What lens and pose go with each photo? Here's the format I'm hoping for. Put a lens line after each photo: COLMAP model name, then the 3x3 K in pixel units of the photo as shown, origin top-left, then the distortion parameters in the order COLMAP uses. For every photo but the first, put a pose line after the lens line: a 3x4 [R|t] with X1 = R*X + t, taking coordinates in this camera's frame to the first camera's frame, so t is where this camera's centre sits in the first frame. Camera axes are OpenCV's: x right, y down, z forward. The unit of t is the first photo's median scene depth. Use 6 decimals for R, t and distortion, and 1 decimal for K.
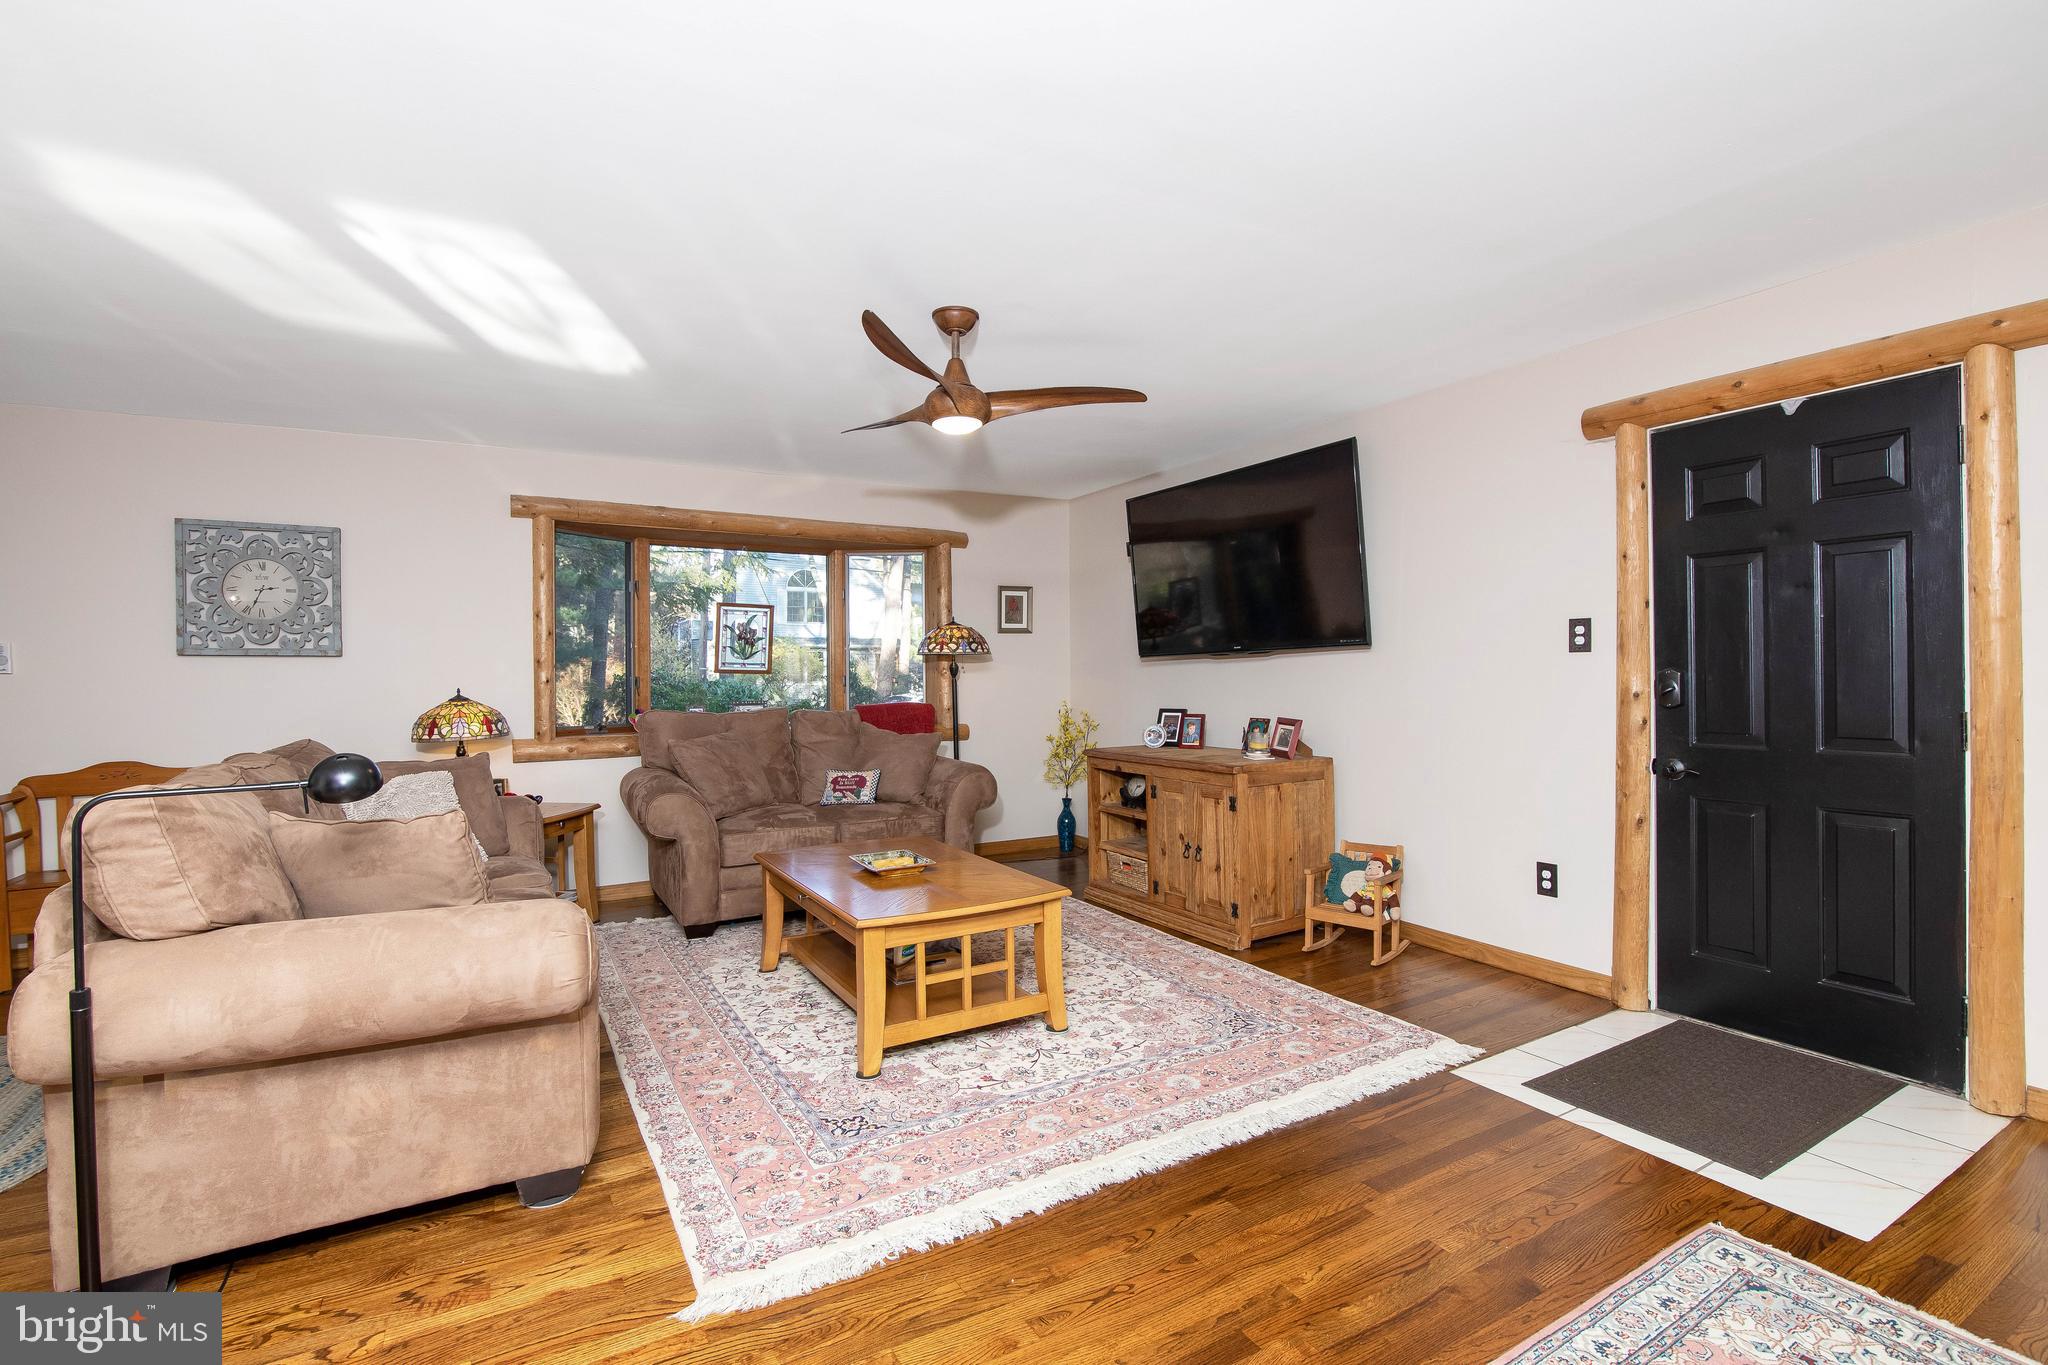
lens RADIAL K [[939.0, 0, 1009.7], [0, 939.0, 683.5], [0, 0, 1]] dist [-0.017808, 0.002027]
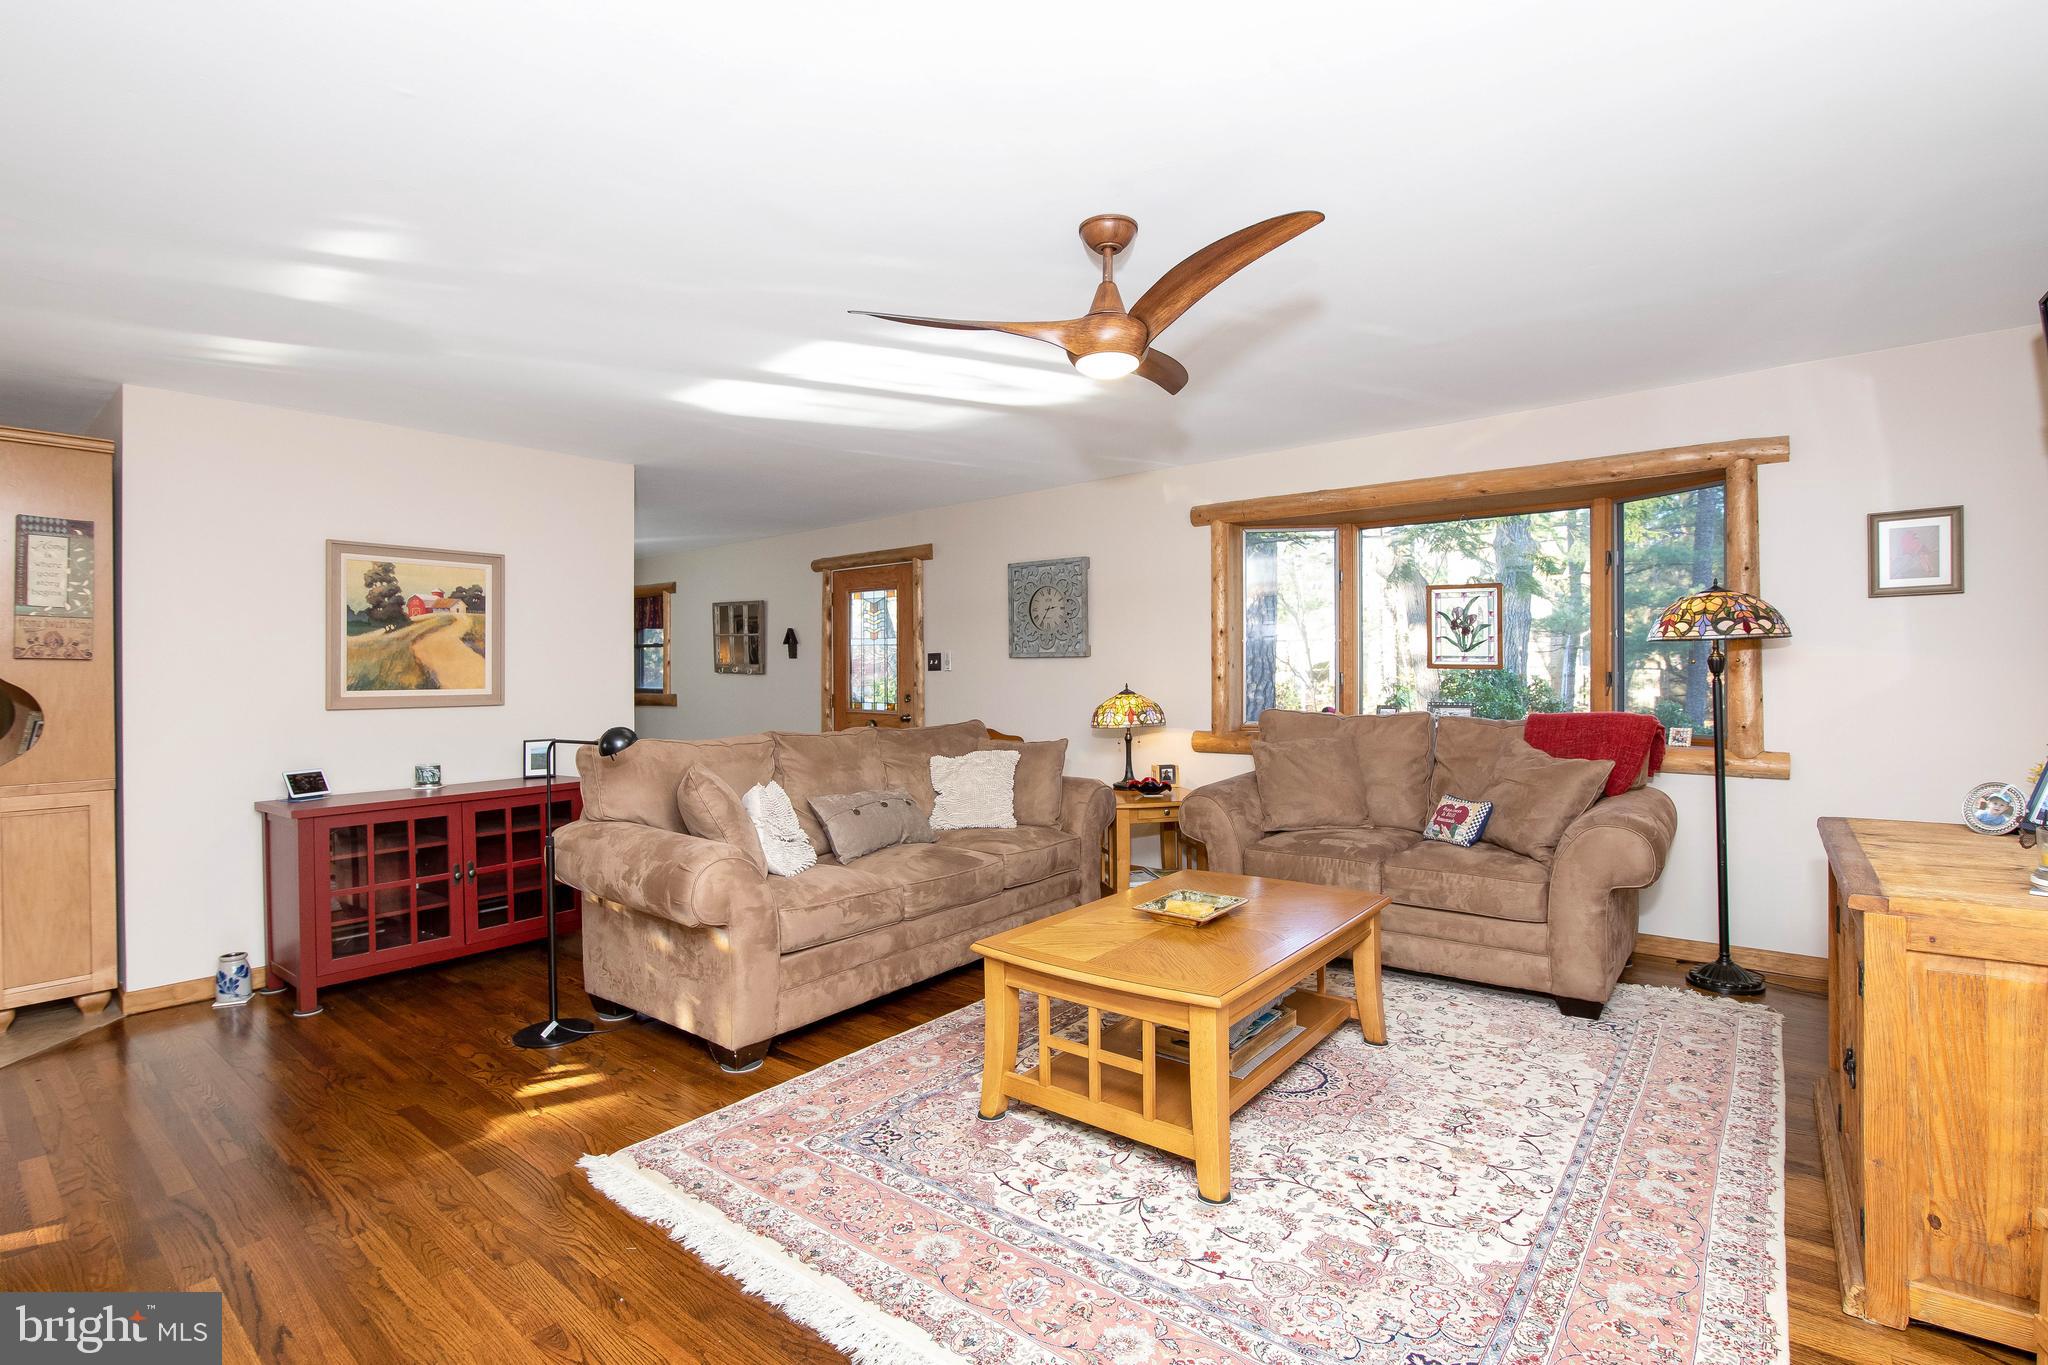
lens RADIAL K [[939.0, 0, 1018.8], [0, 939.0, 671.9], [0, 0, 1]] dist [-0.017808, 0.002027]
pose [[0.361537, 0.004829, -0.932345, 0.592235], [-0.003712, 0.999986, 0.003740, -0.016601], [0.932350, 0.002108, 0.361550, 0.575512]]
